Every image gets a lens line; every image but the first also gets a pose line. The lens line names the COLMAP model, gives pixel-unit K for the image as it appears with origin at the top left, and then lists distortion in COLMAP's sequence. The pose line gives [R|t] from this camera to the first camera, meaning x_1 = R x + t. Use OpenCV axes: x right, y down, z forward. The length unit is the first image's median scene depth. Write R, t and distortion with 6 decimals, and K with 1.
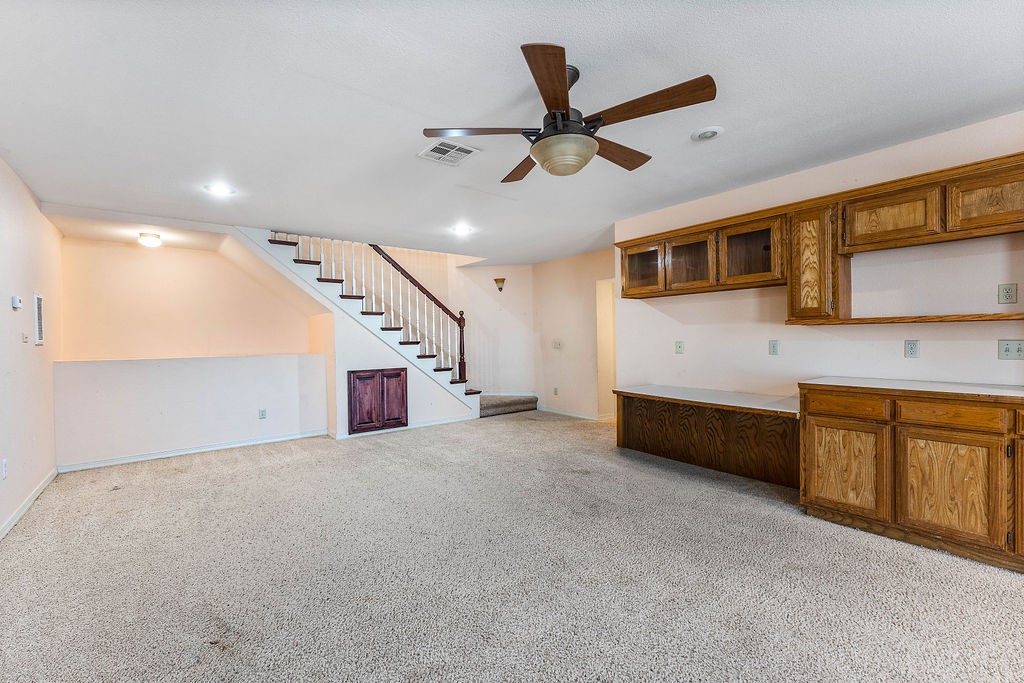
lens RADIAL K [[445.0, 0, 507.8], [0, 445.0, 343.6], [0, 0, 1]] dist [-0.001846, 0.001081]
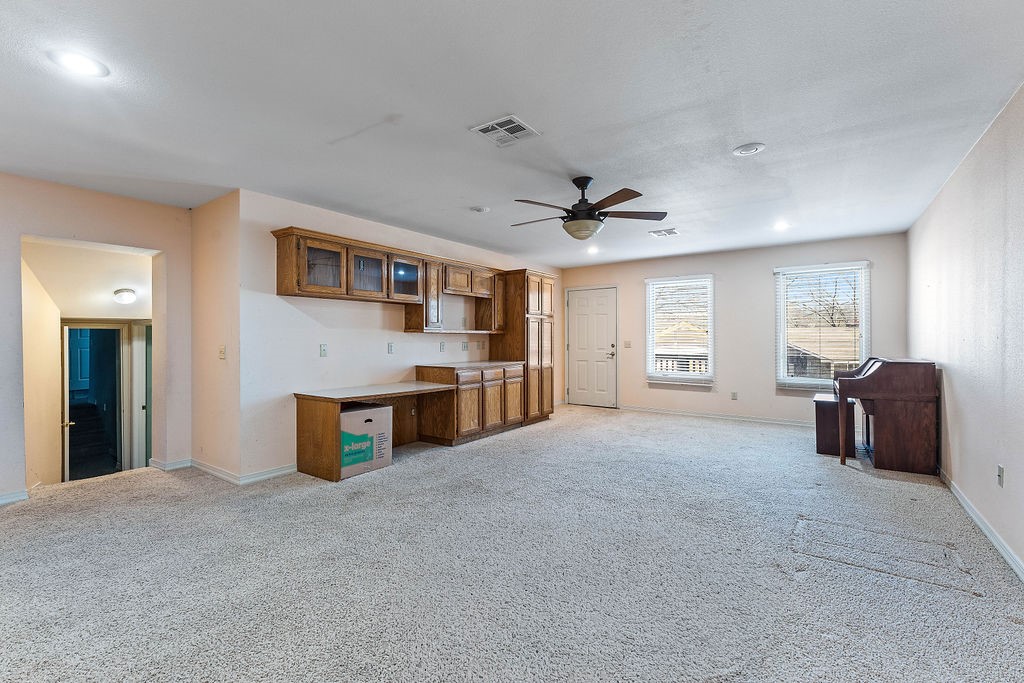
lens RADIAL K [[445.0, 0, 514.7], [0, 445.0, 335.0], [0, 0, 1]] dist [-0.001846, 0.001081]
pose [[-0.306794, 0.020363, 0.951558, -0.811410], [0.016140, 0.999739, -0.016190, -0.003445], [-0.951639, 0.010391, -0.307042, 1.038251]]
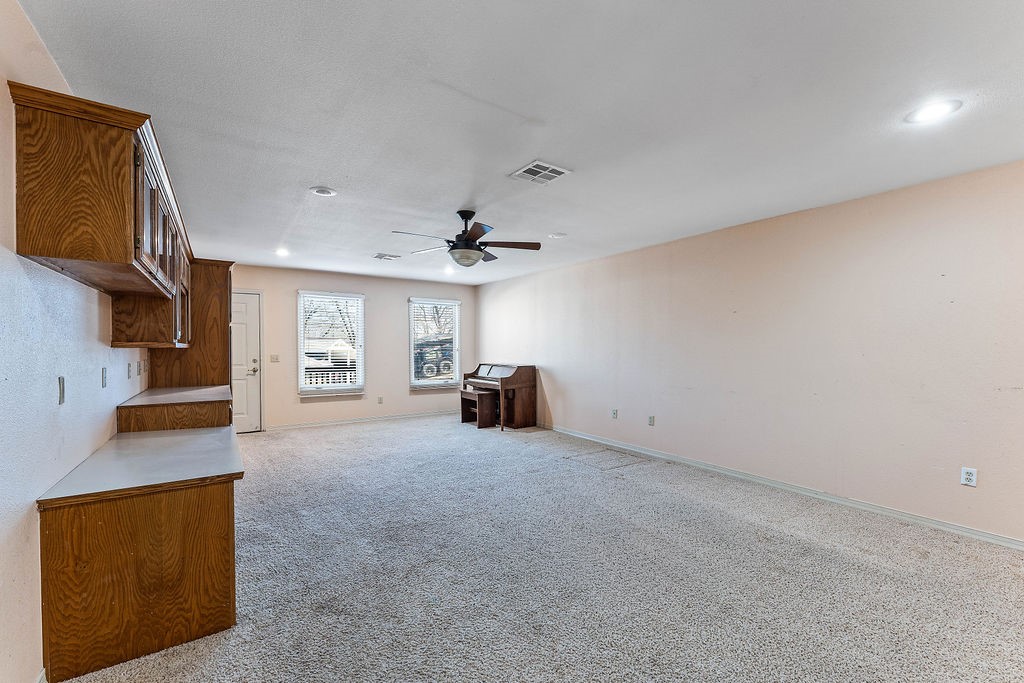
lens RADIAL K [[413.6, 0, 514.5], [0, 413.6, 351.1], [0, 0, 1]] dist [-0.005794, 0.000863]
pose [[-0.998466, 0.010463, 0.054377, -0.109147], [0.011485, 0.999763, 0.018516, -0.037944], [-0.054170, 0.019112, -0.998349, 1.593556]]
